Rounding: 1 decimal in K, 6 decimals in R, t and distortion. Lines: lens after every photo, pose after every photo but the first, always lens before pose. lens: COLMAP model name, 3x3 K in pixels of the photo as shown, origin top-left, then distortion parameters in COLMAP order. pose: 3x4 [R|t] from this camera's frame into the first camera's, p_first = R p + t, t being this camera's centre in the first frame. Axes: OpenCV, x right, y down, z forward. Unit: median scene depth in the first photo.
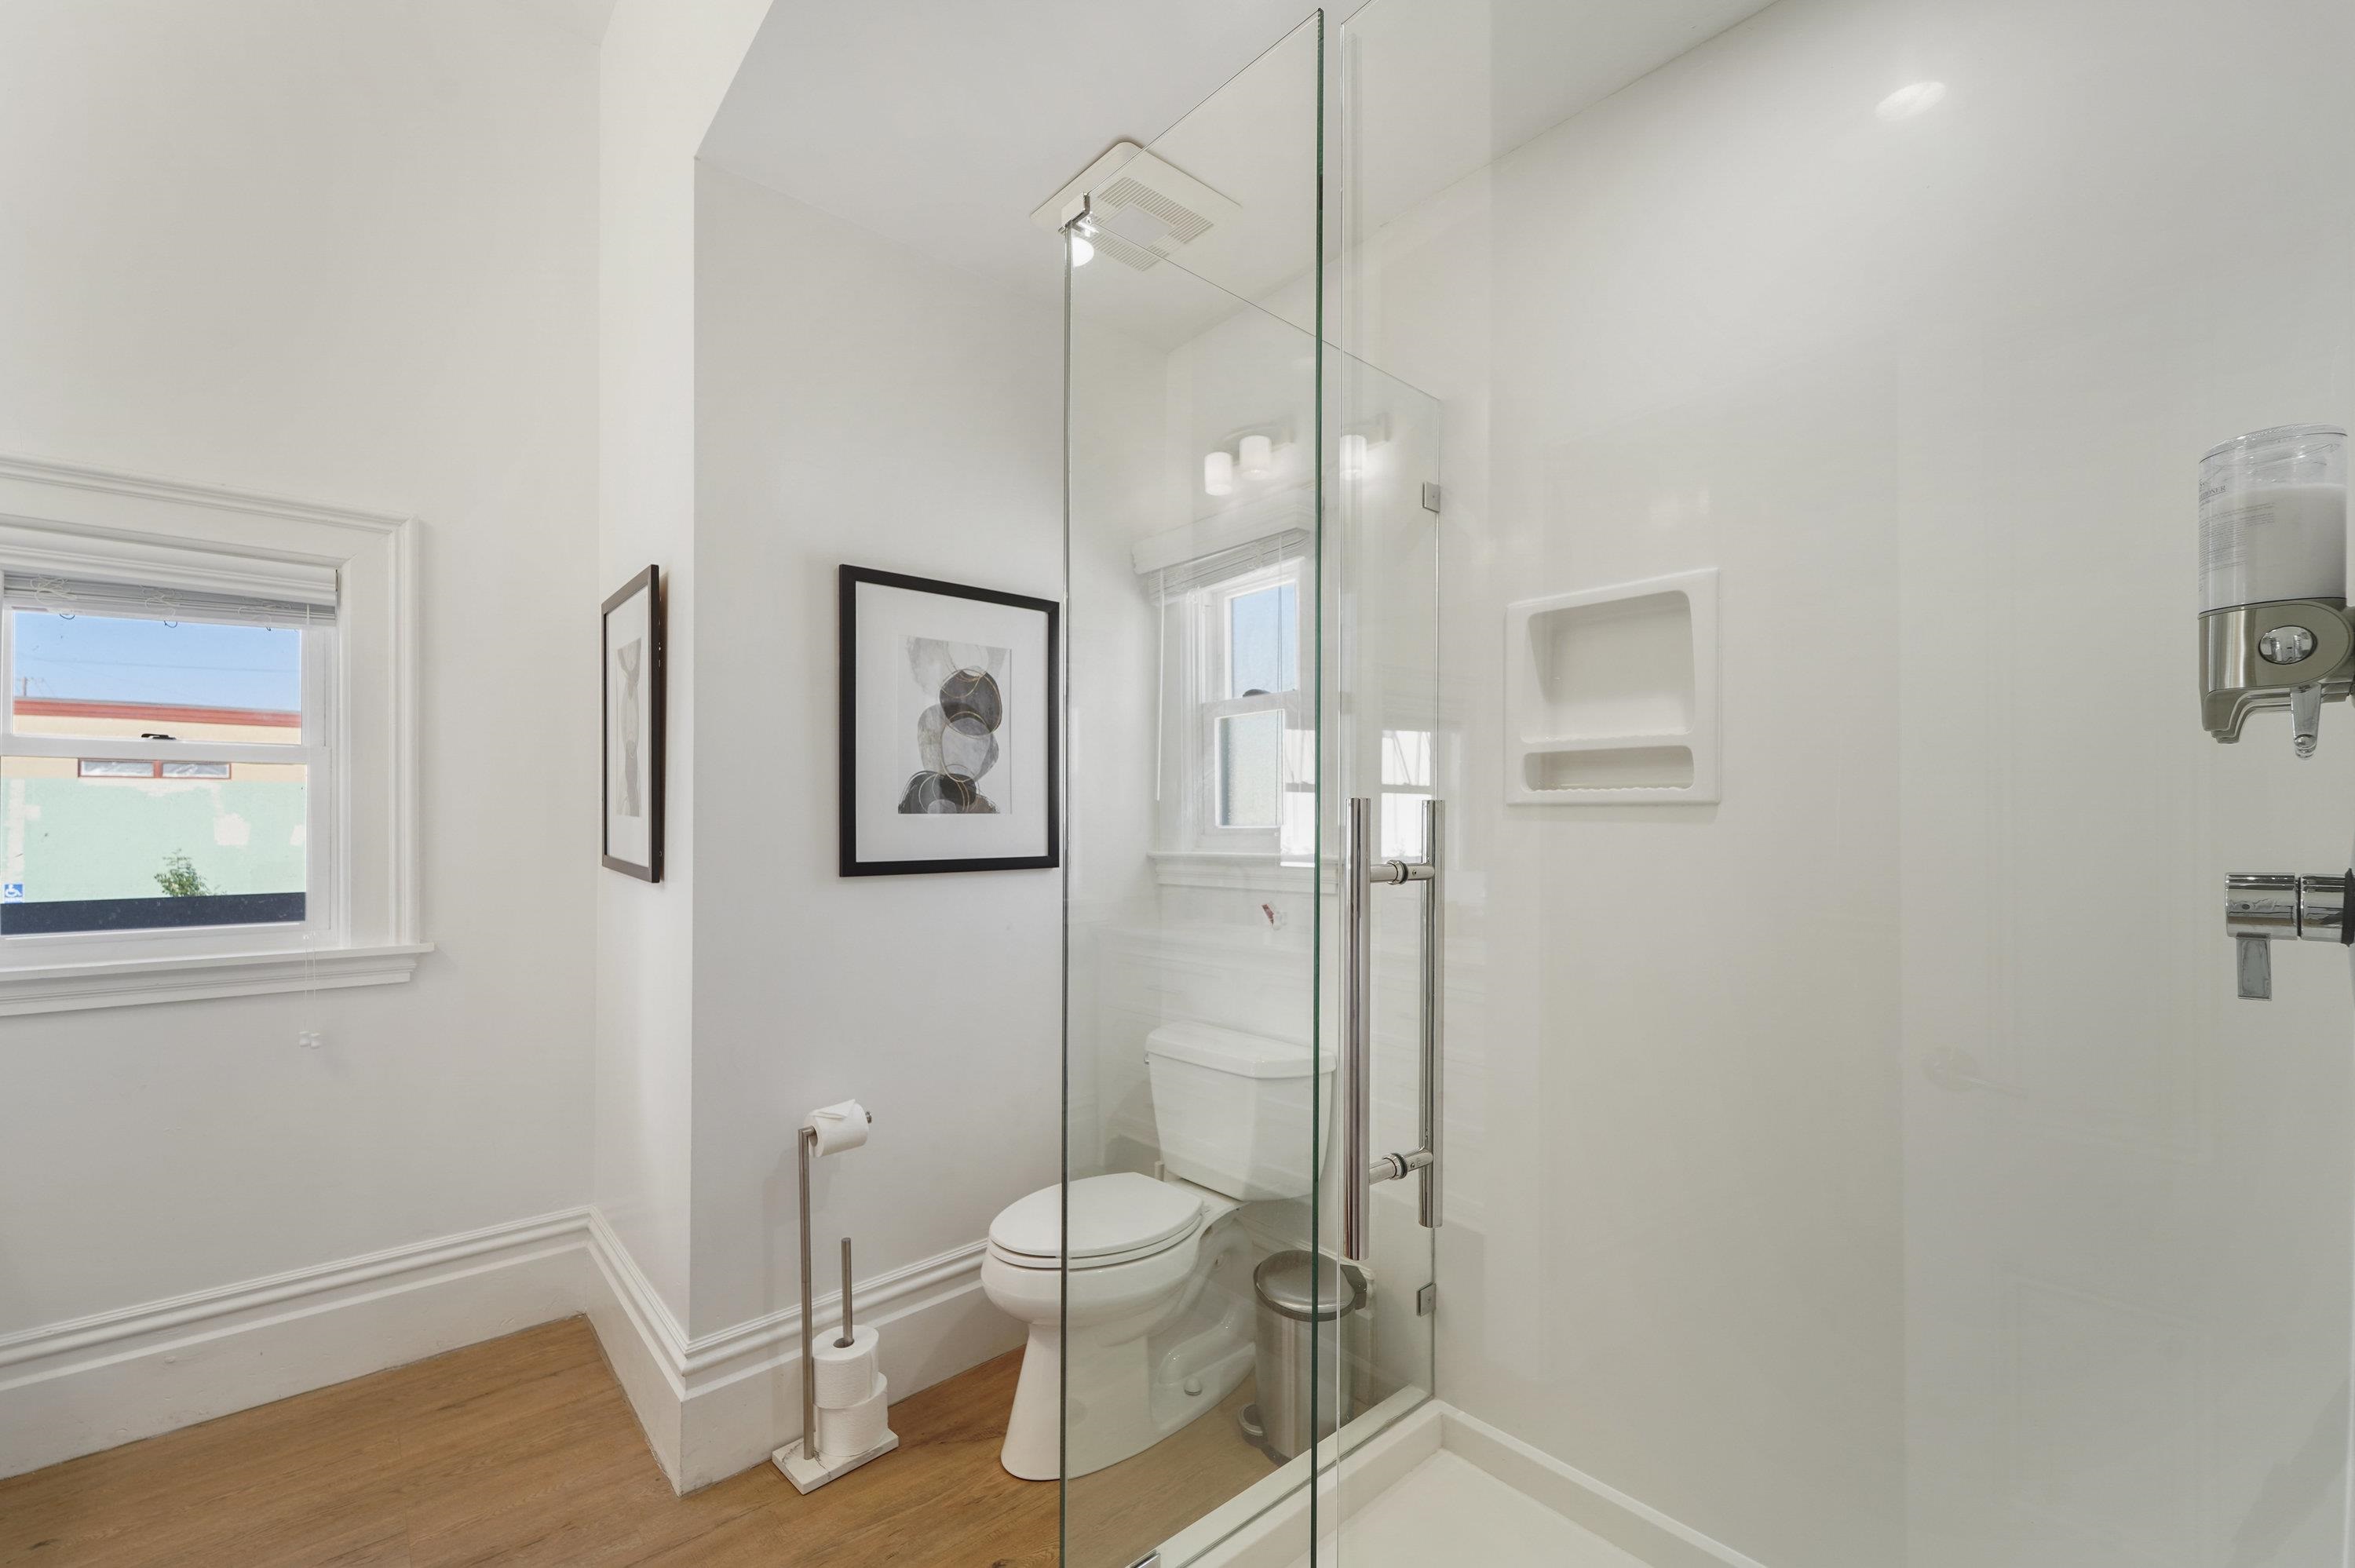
lens RADIAL K [[969.4, 0, 1169.4], [0, 969.4, 806.1], [0, 0, 1]] dist [0.004549, -0.001172]
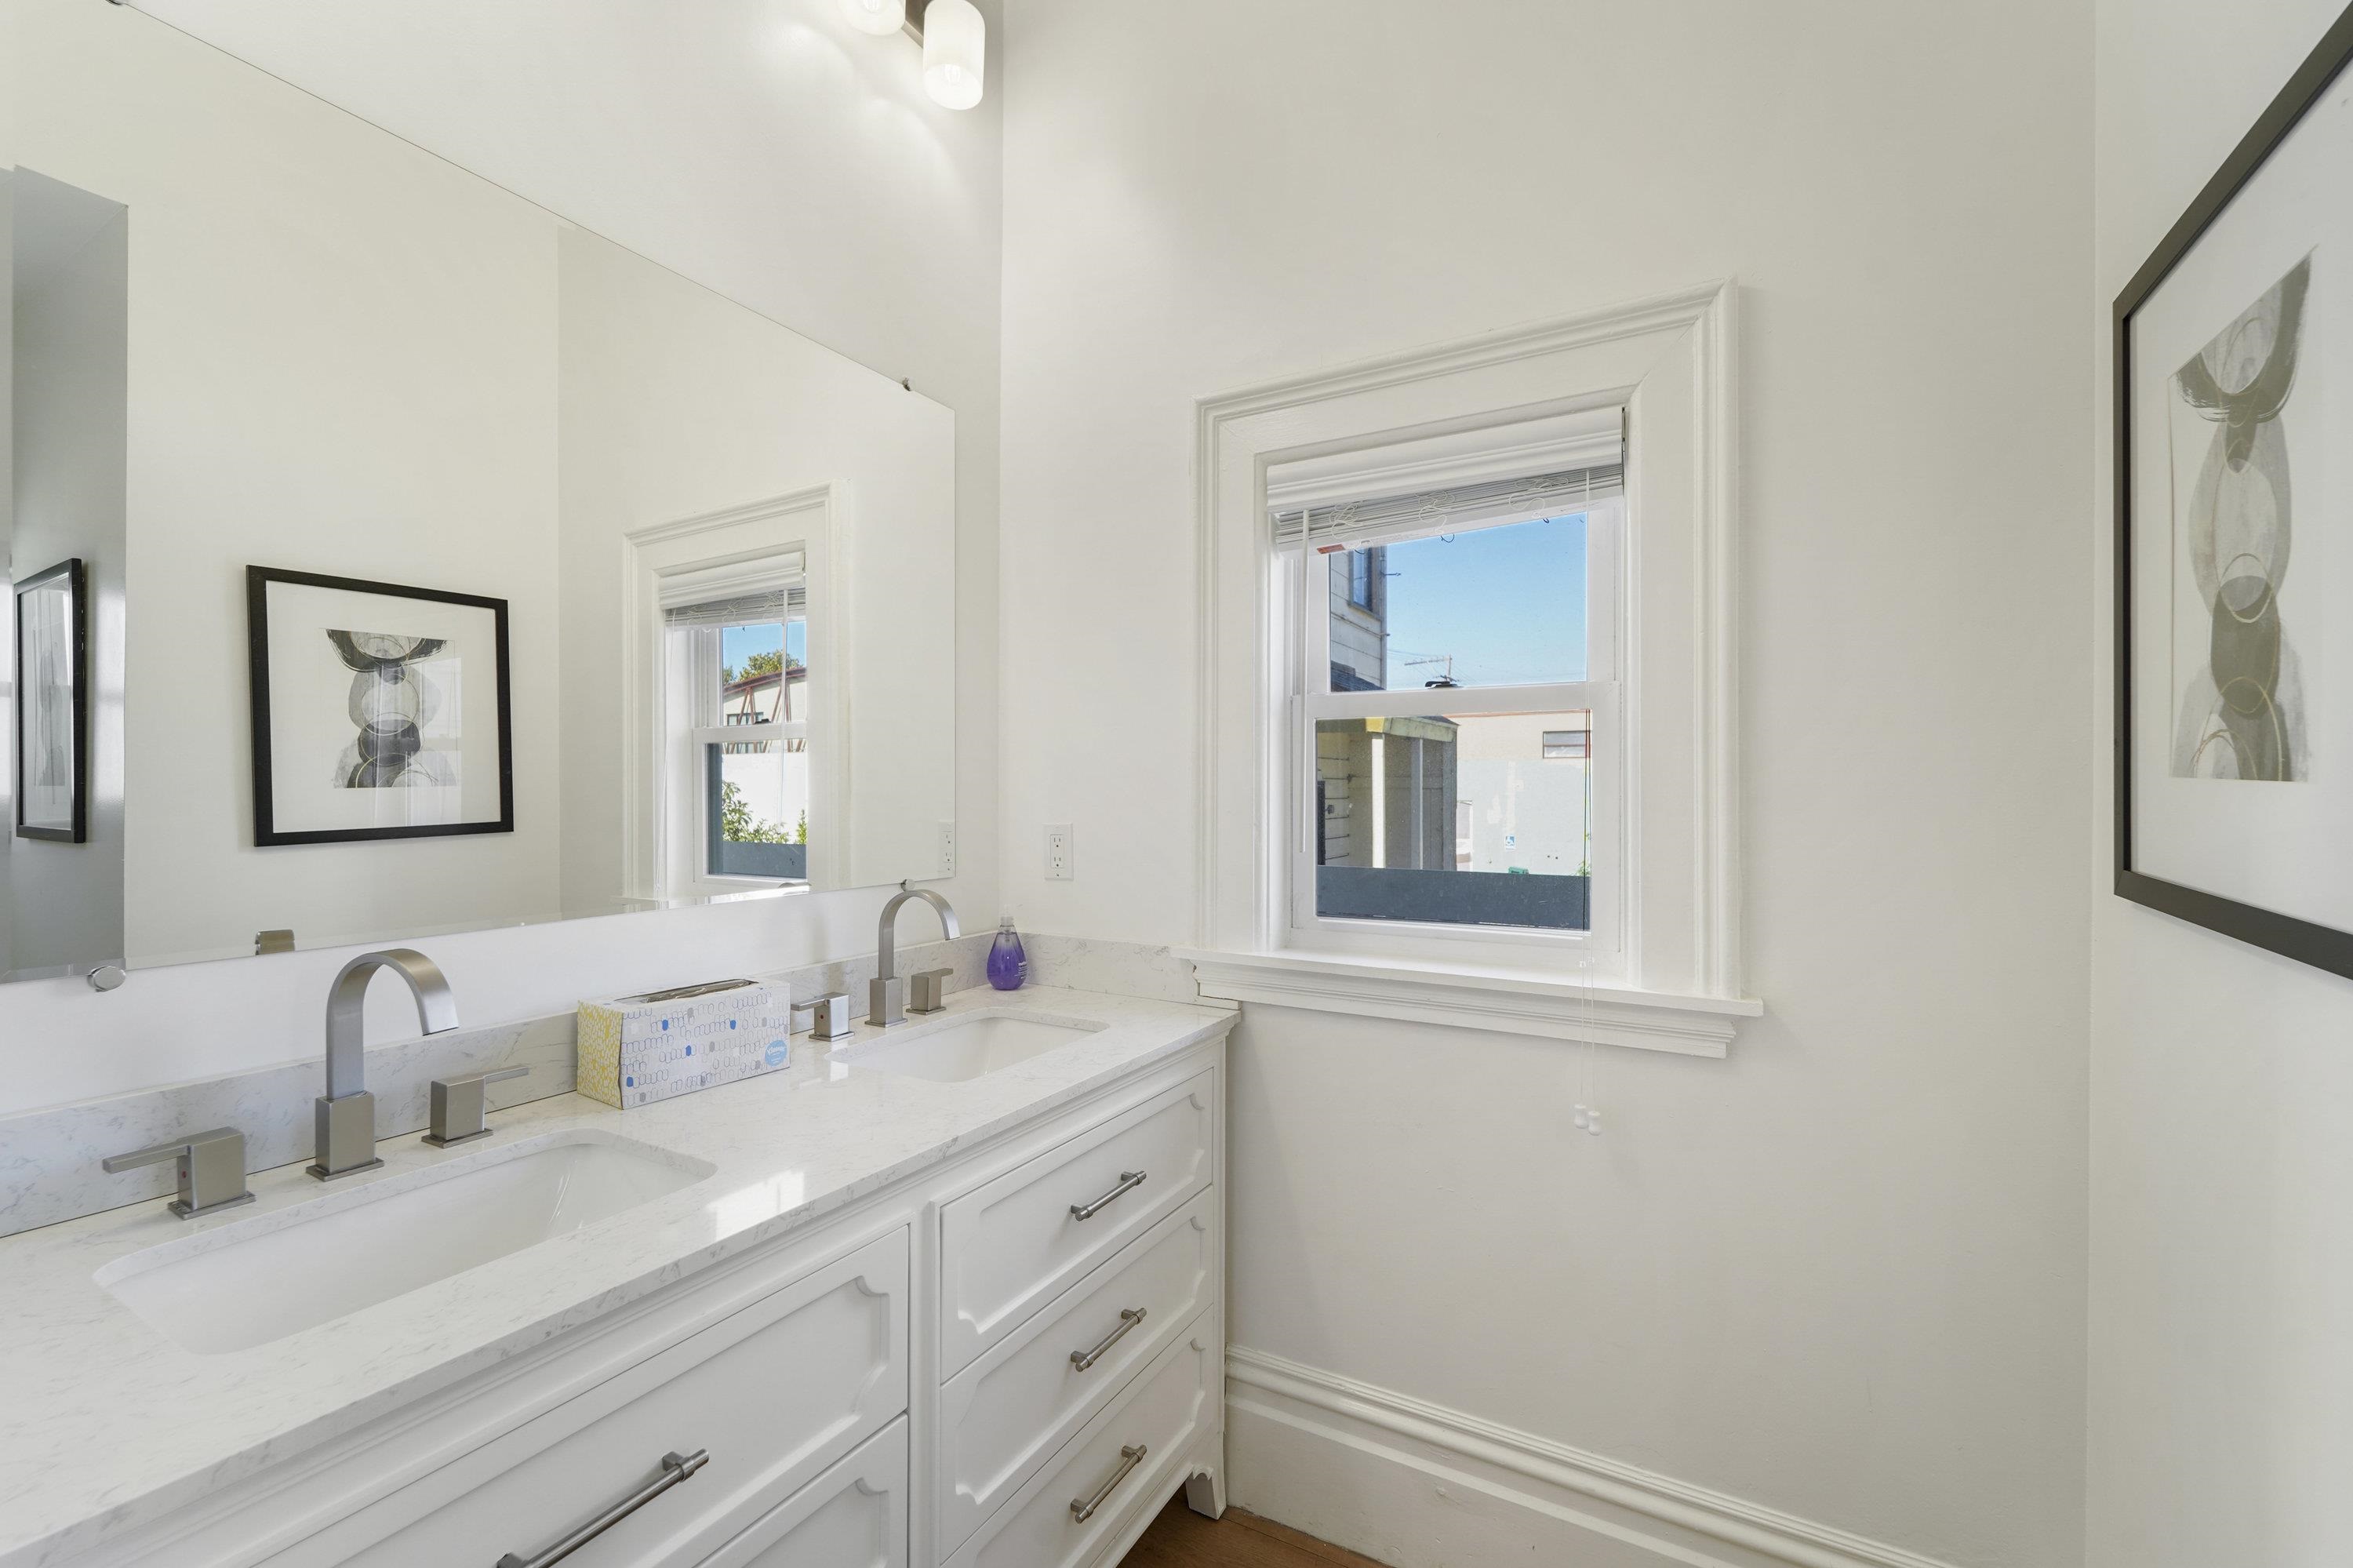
lens RADIAL K [[968.8, 0, 1163.4], [0, 968.8, 791.2], [0, 0, 1]] dist [0.004549, -0.001172]
pose [[0.325434, 0.003663, -0.945558, -0.333640], [0.007178, 0.999954, 0.006344, 0.009272], [0.945537, -0.008852, 0.325393, 0.485354]]
